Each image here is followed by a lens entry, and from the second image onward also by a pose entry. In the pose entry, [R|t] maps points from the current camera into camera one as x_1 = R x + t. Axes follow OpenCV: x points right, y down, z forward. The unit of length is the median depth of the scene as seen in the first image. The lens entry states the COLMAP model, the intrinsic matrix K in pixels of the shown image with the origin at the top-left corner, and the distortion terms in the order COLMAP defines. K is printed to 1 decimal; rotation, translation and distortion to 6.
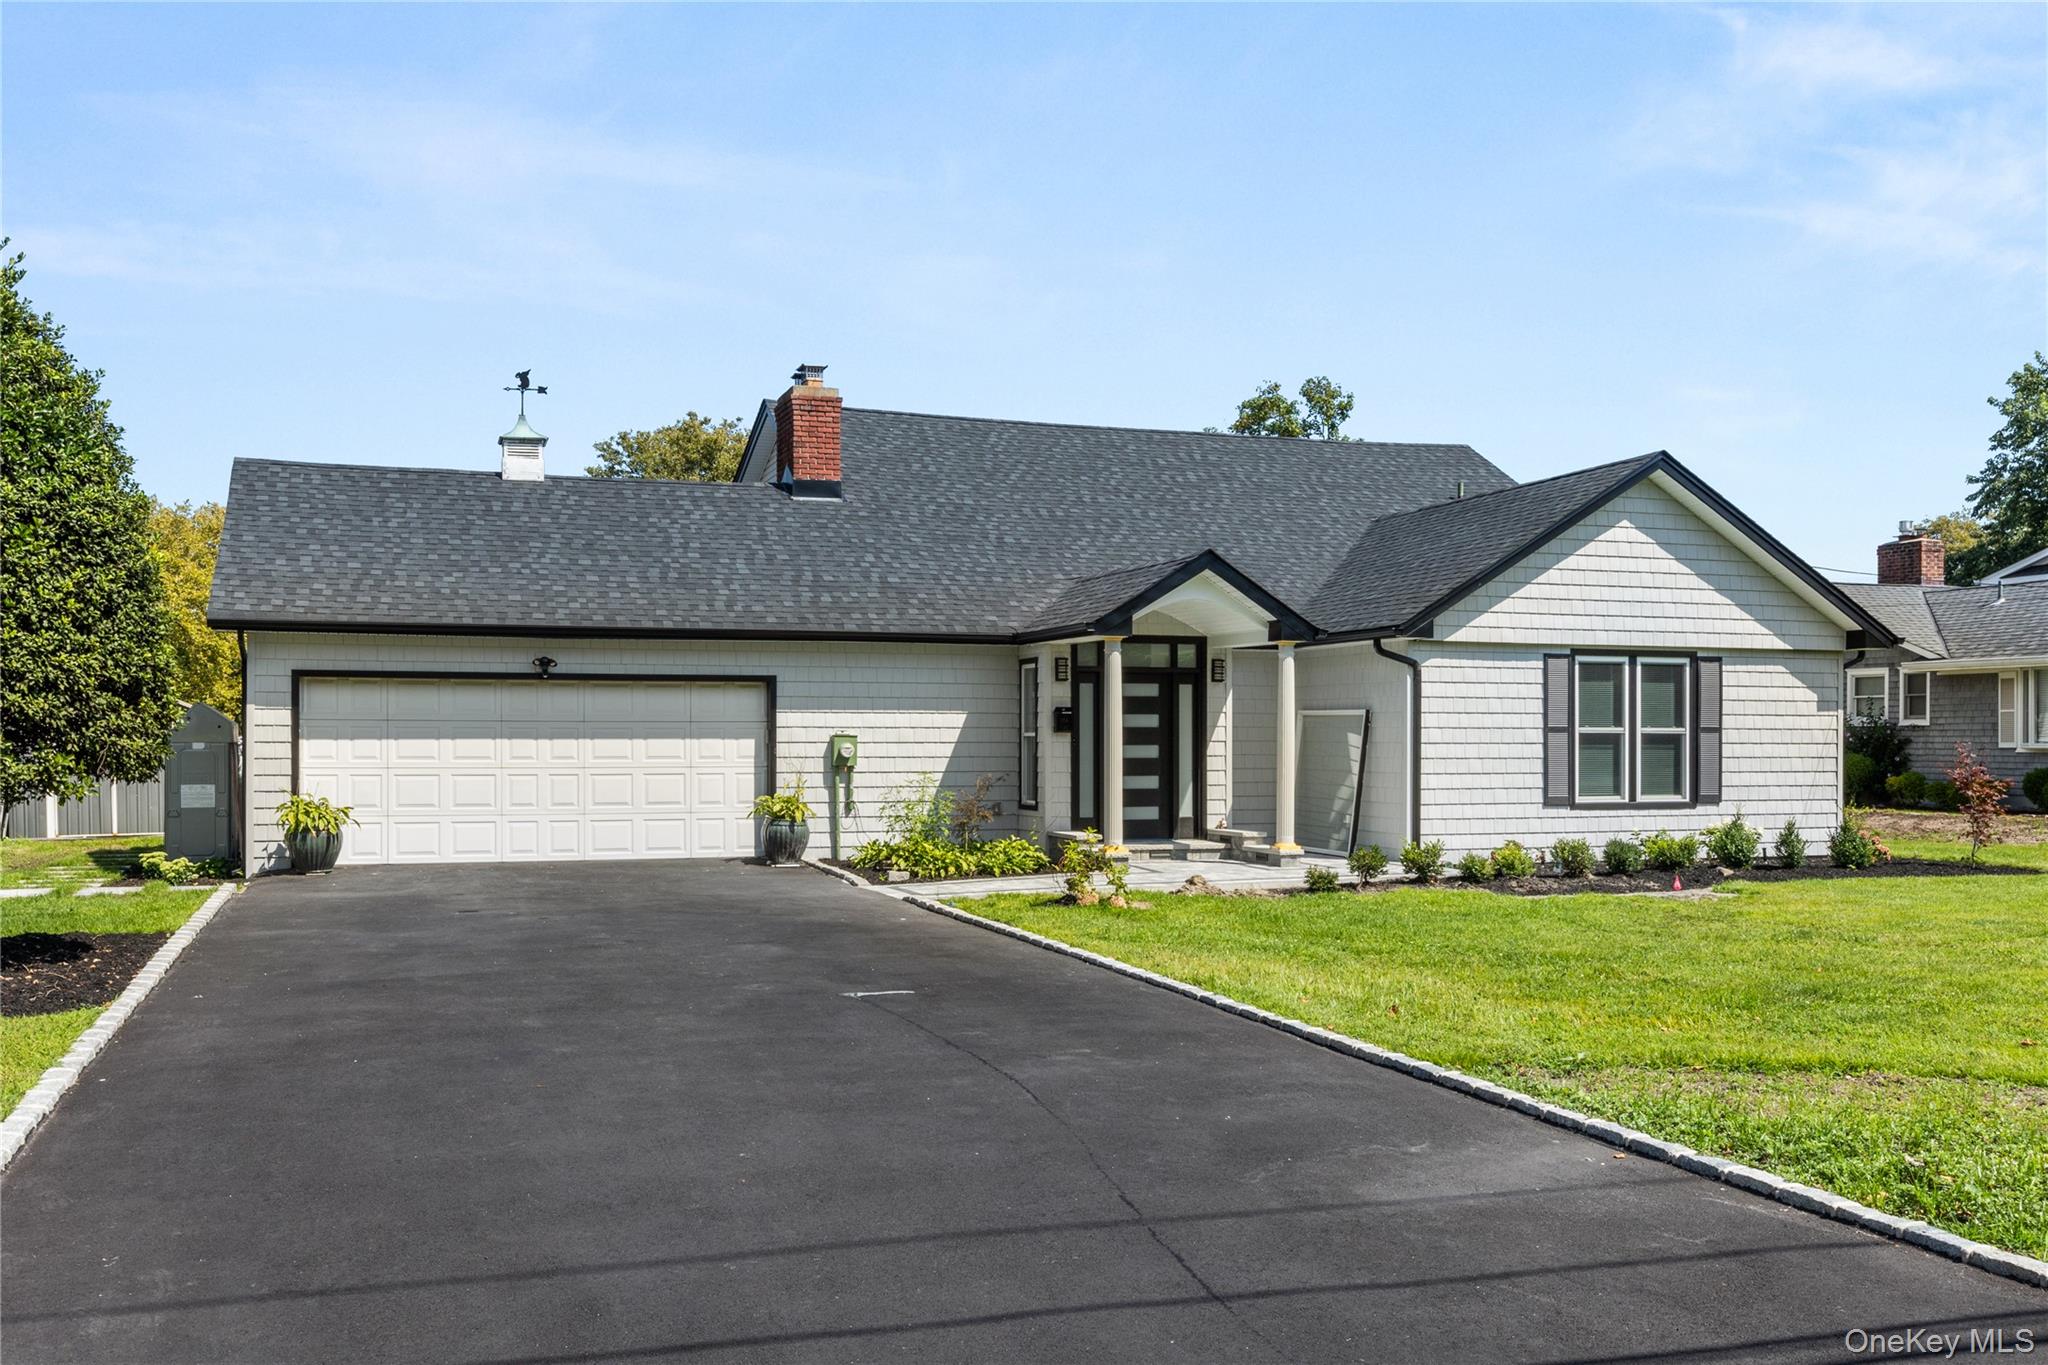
lens RADIAL K [[1771.7, 0, 1023.5], [0, 1771.7, 755.8], [0, 0, 1]] dist [-0.002004, 0.000014]
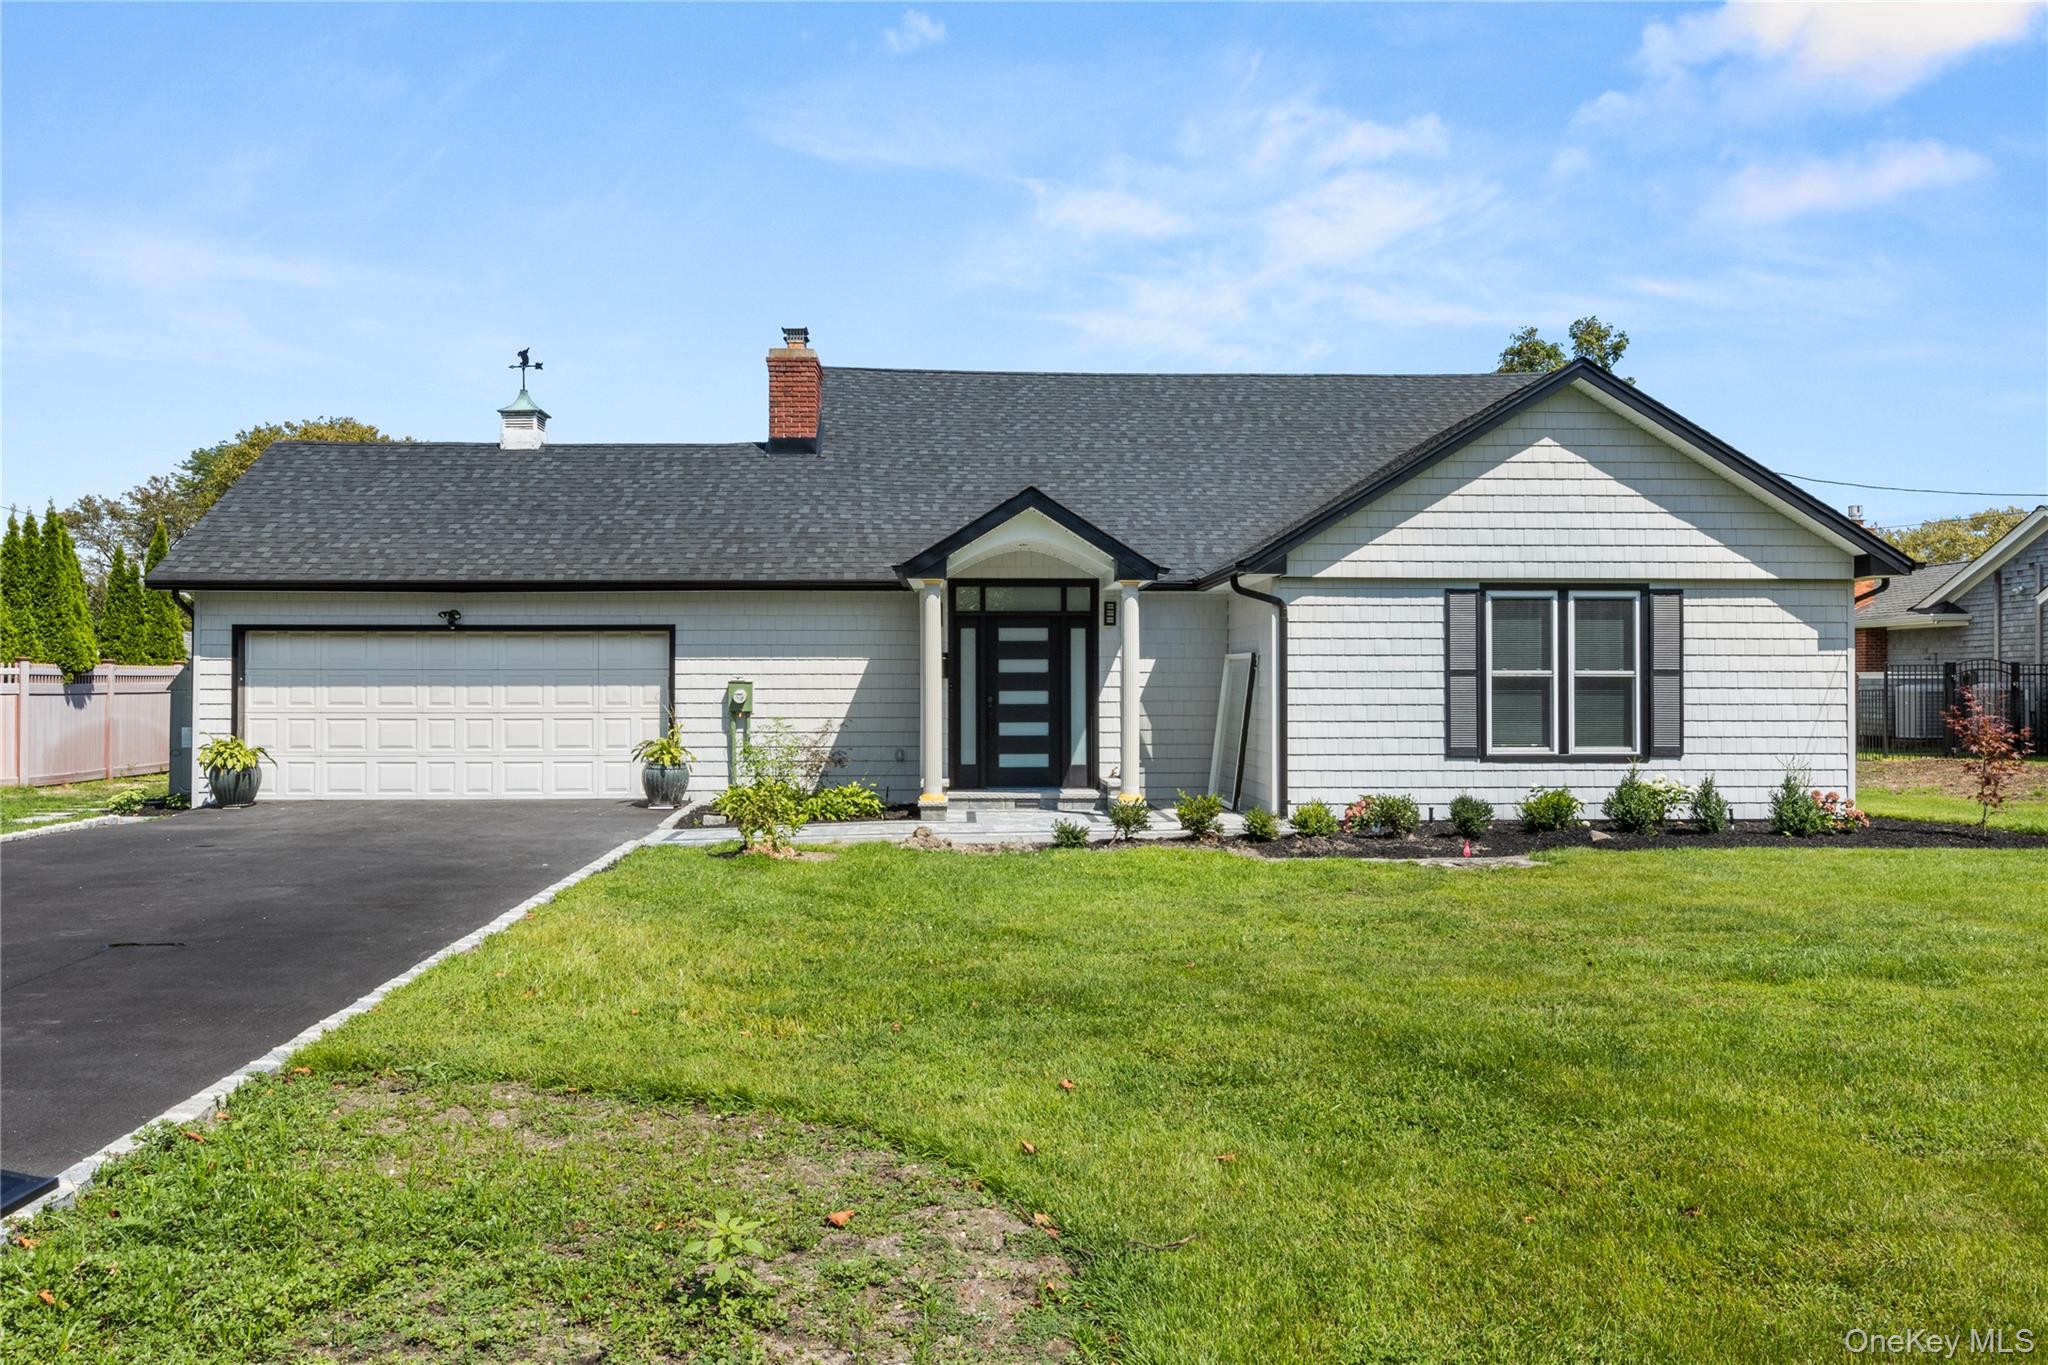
lens RADIAL K [[1605.8, 0, 1024.0], [0, 1605.8, 682.5], [0, 0, 1]] dist [0.002973, -0.000372]
pose [[0.958070, -0.003090, -0.286518, 0.322534], [-0.000635, 0.999916, -0.012910, 0.000748], [0.286534, 0.012550, 0.957988, 0.153764]]
